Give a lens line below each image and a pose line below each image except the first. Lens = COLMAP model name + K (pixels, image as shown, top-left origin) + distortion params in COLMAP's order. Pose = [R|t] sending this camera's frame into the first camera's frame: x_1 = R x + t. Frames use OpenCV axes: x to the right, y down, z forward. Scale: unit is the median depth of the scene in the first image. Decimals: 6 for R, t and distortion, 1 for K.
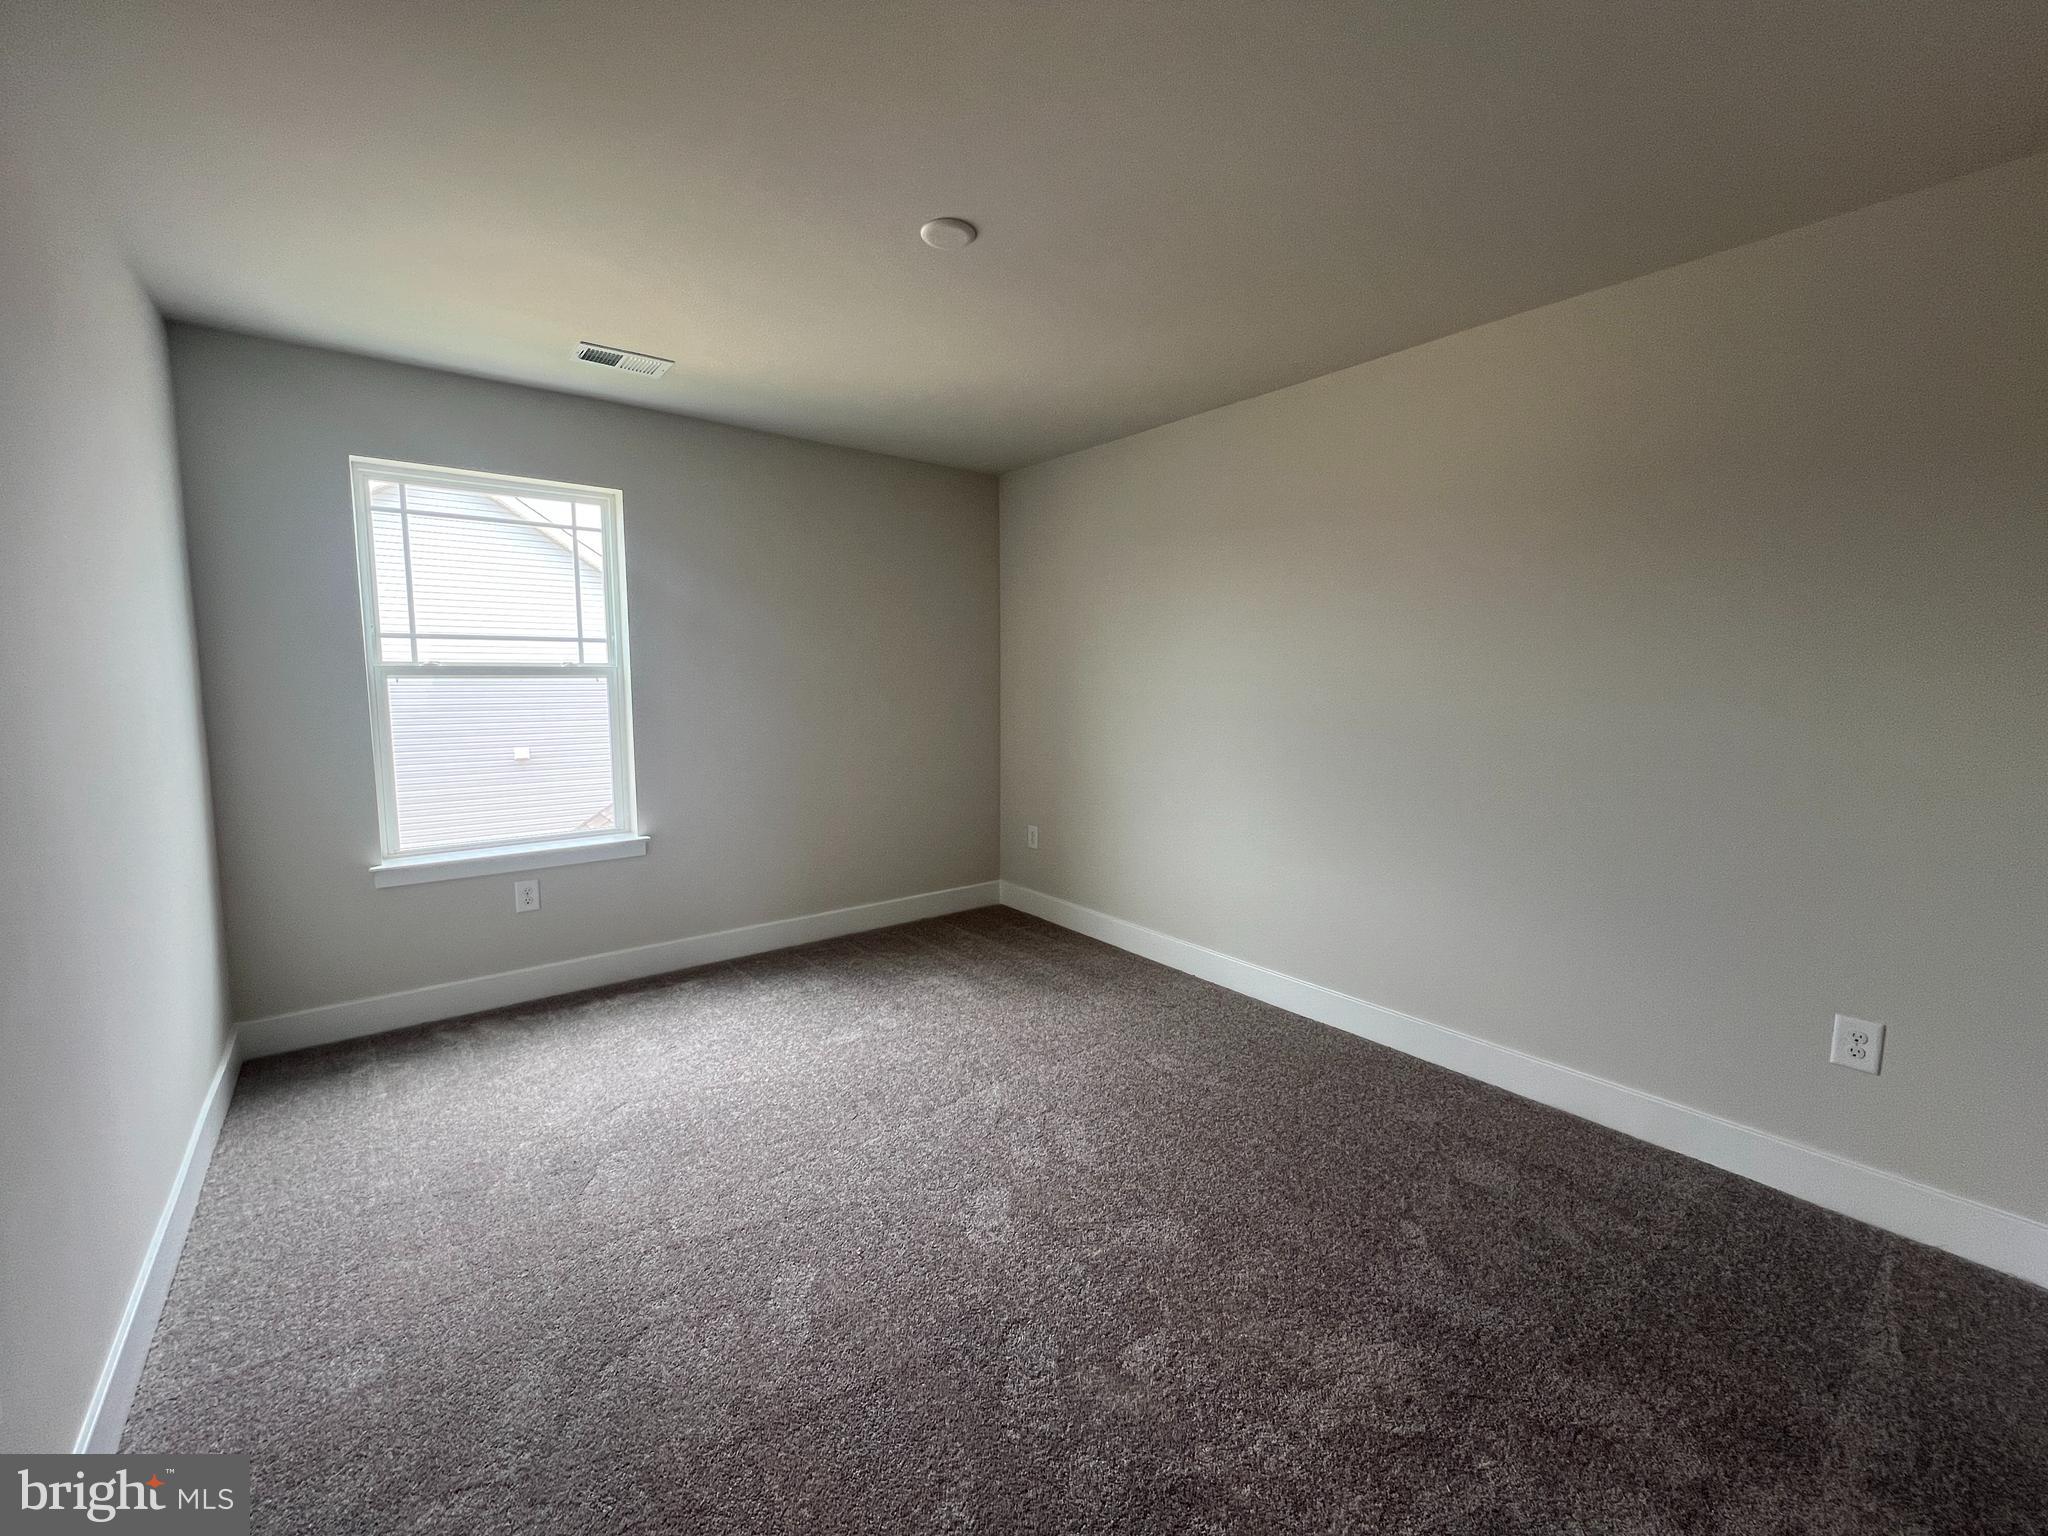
lens RADIAL K [[828.0, 0, 1020.1], [0, 828.0, 760.3], [0, 0, 1]] dist [-0.000990, -0.000009]
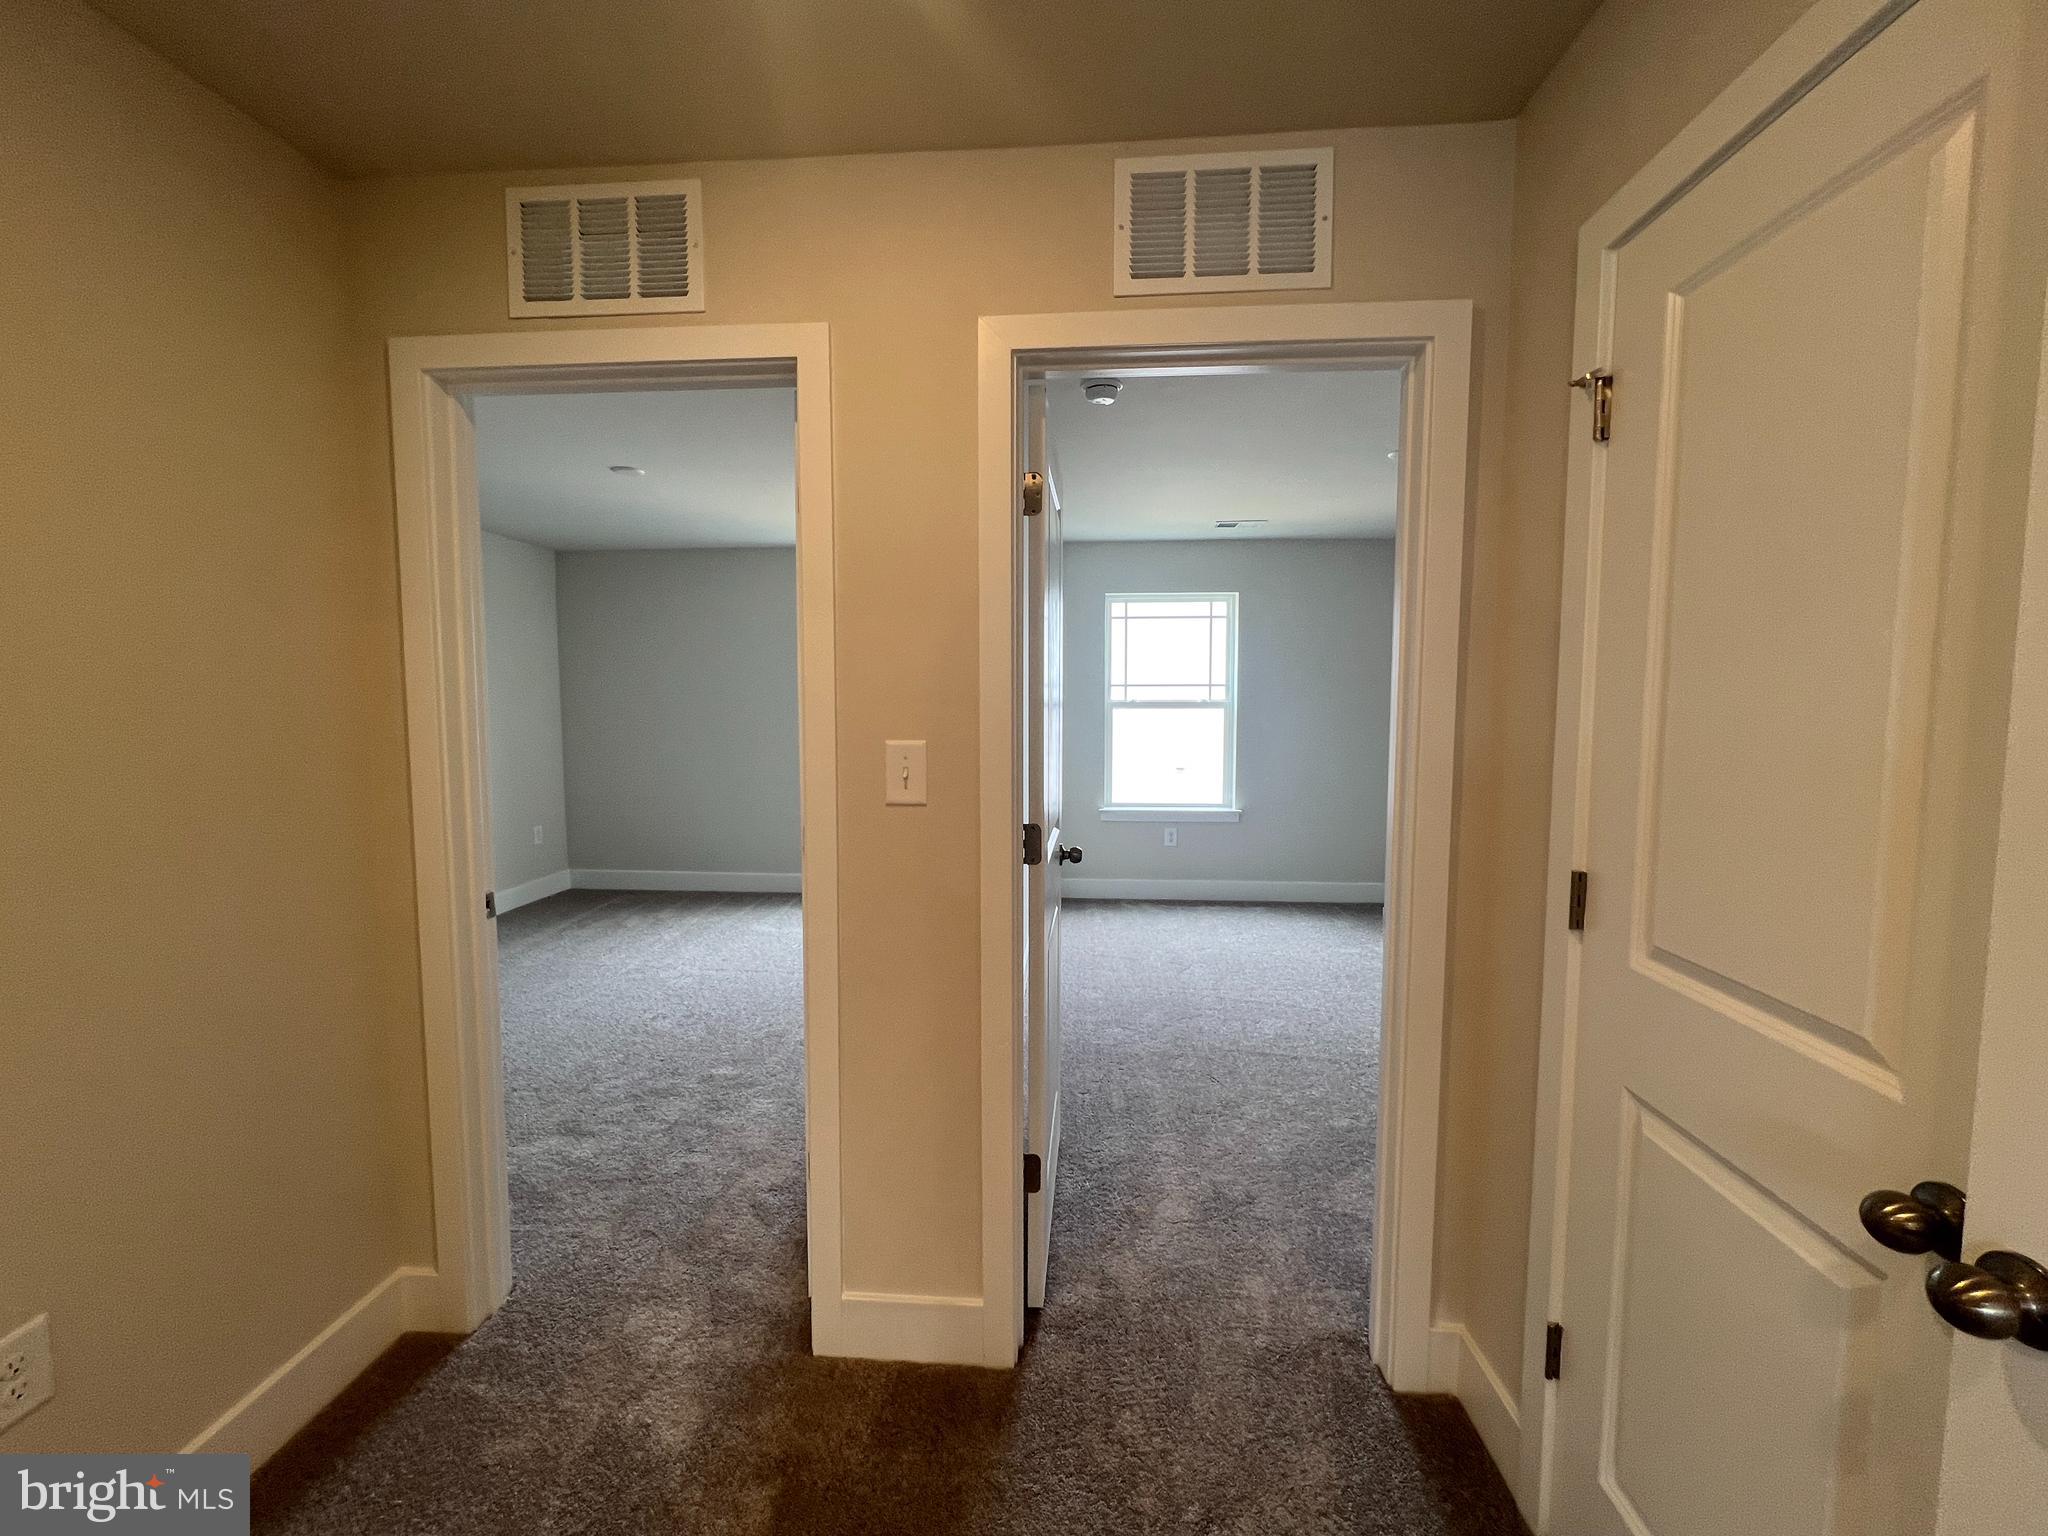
lens RADIAL K [[828.0, 0, 1020.1], [0, 828.0, 760.3], [0, 0, 1]] dist [-0.000990, -0.000009]
pose [[0.739123, 0.045431, -0.672037, 0.316202], [-0.066757, 0.997751, -0.005972, 0.038393], [0.670254, 0.049278, 0.740494, -0.482071]]
